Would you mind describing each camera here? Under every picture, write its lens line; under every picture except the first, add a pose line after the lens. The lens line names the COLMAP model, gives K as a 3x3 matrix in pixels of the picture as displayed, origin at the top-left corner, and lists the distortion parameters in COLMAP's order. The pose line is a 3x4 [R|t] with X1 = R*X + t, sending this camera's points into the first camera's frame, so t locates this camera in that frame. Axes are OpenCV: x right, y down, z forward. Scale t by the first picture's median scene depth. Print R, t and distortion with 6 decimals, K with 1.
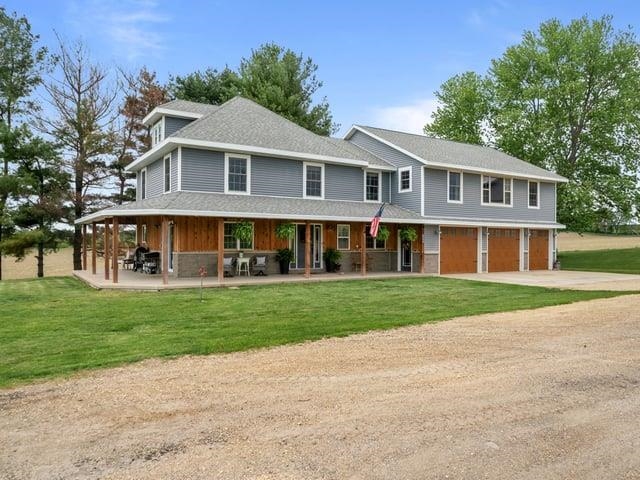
lens RADIAL K [[483.0, 0, 320.0], [0, 483.0, 240.0], [0, 0, 1]] dist [0.032600, 0.000138]
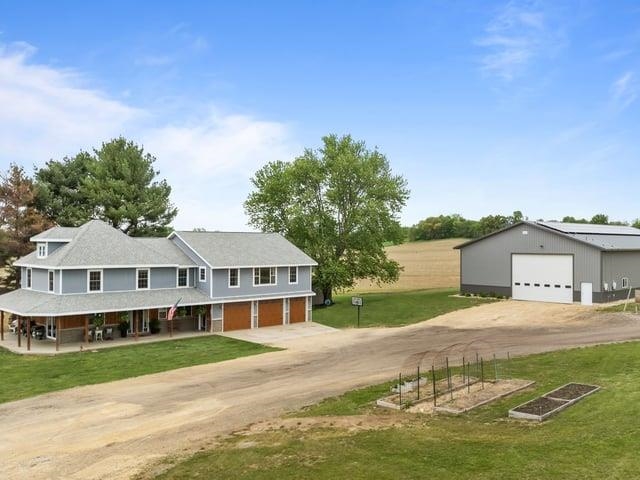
lens RADIAL K [[615.3, 0, 320.0], [0, 615.3, 240.0], [0, 0, 1]] dist [0.000184, -0.008254]
pose [[0.978021, 0.002487, 0.208492, 0.136780], [-0.003140, 0.999991, 0.002800, -0.257724], [-0.208483, -0.003393, 0.978020, -1.153669]]
